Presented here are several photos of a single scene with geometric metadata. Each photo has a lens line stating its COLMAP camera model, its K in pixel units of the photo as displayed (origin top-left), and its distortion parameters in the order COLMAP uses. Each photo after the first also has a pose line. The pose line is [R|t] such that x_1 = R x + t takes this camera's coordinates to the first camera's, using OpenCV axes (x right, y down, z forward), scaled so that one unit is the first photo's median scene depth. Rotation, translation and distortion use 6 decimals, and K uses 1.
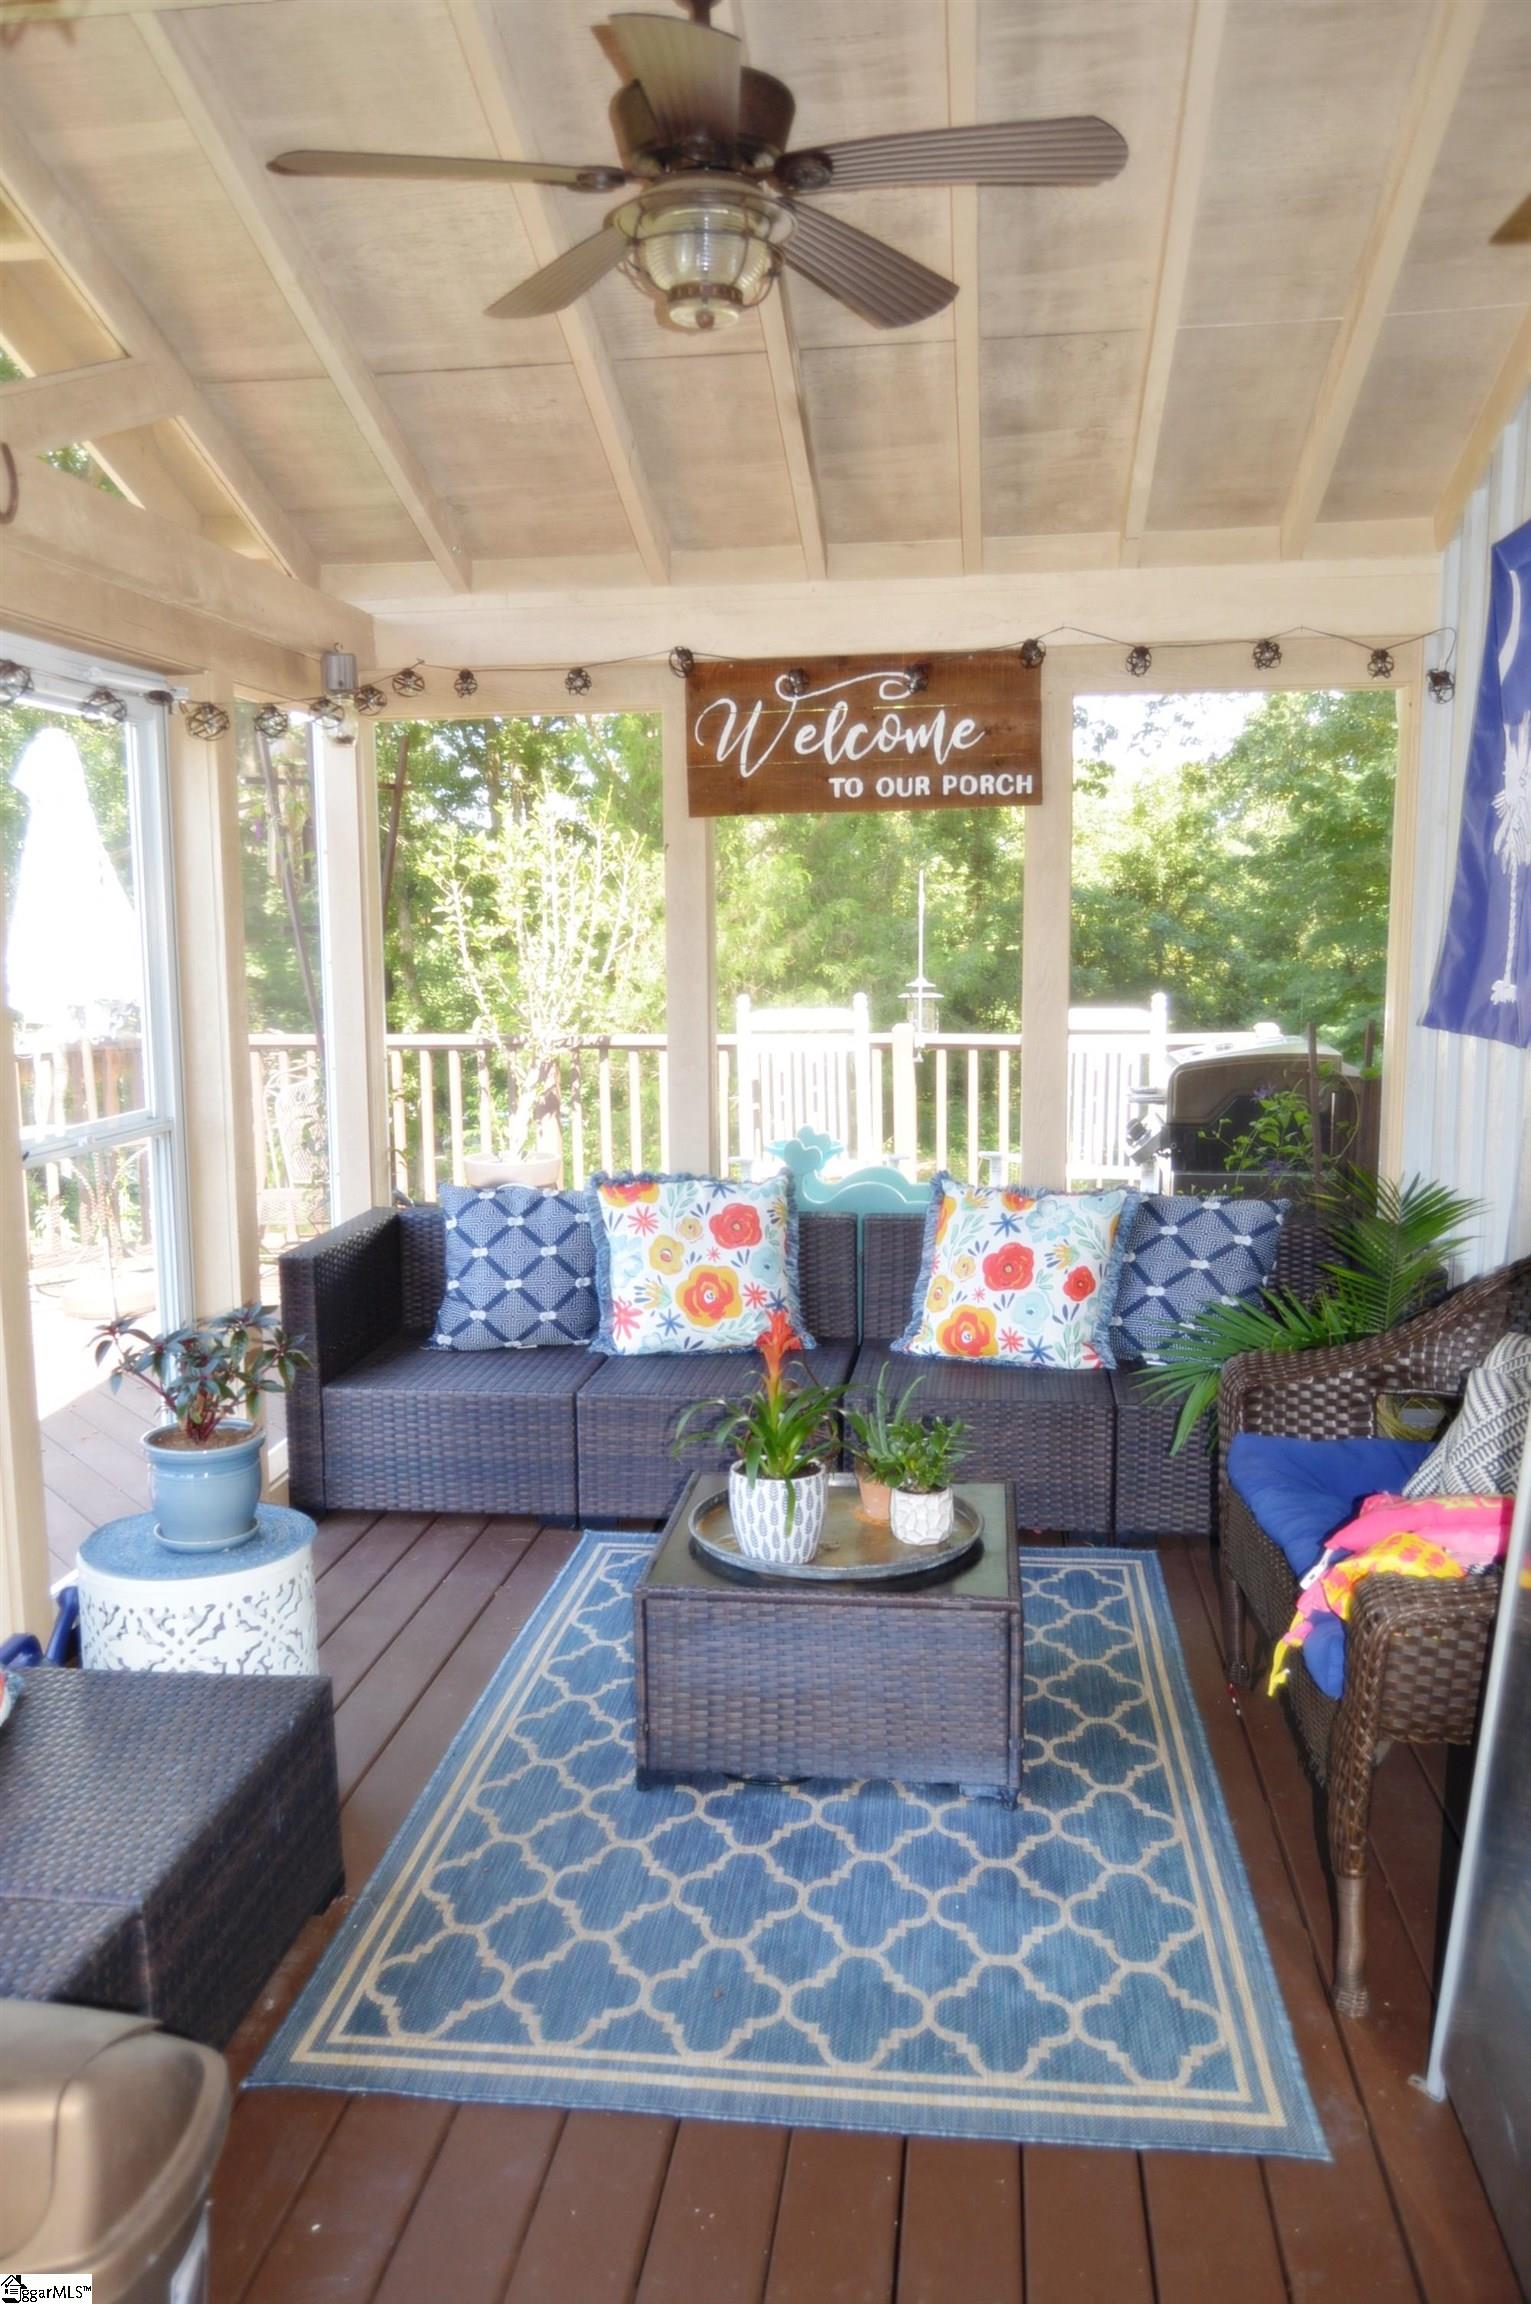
lens RADIAL K [[1830.0, 0, 765.5], [0, 1830.0, 1152.0], [0, 0, 1]] dist [-0.009271, -0.001195]
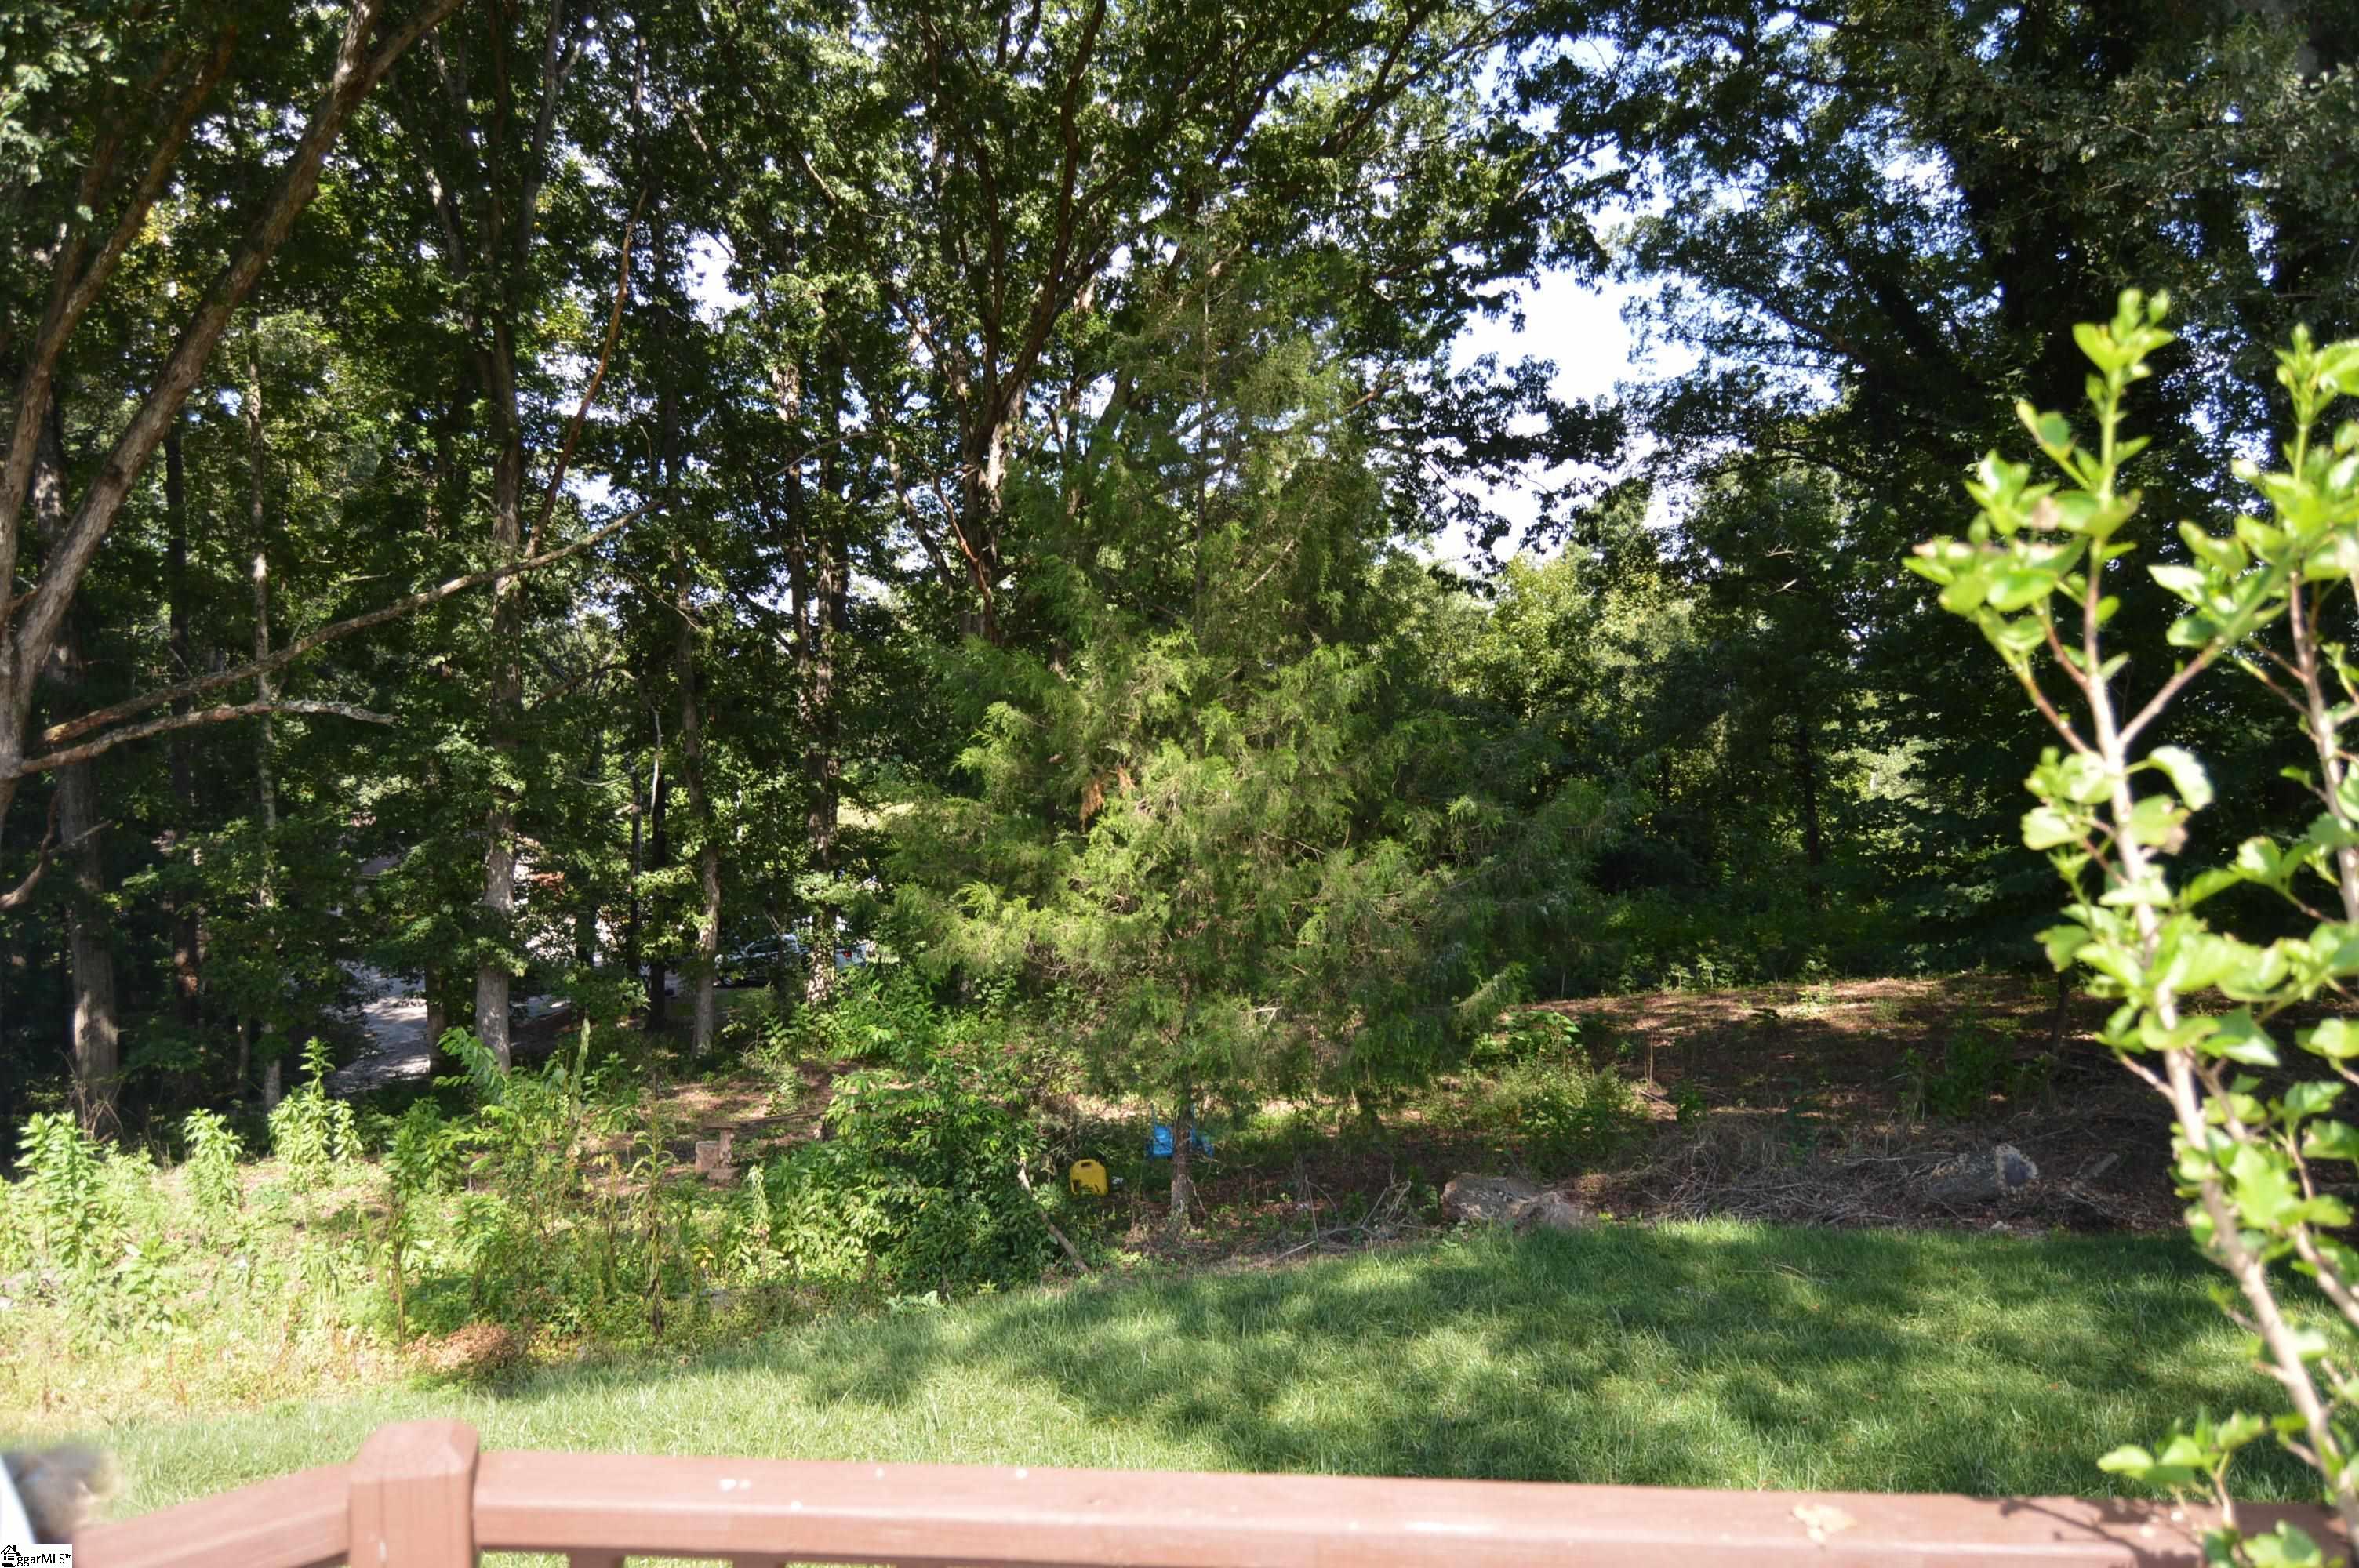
lens RADIAL K [[1829.8, 0, 1179.5], [0, 1829.8, 784.0], [0, 0, 1]] dist [-0.061291, -0.000850]
pose [[0.995484, 0.016701, 0.093446, -0.454184], [-0.008000, 0.995660, -0.092716, -0.200391], [-0.094589, 0.091550, 0.991298, 1.406088]]
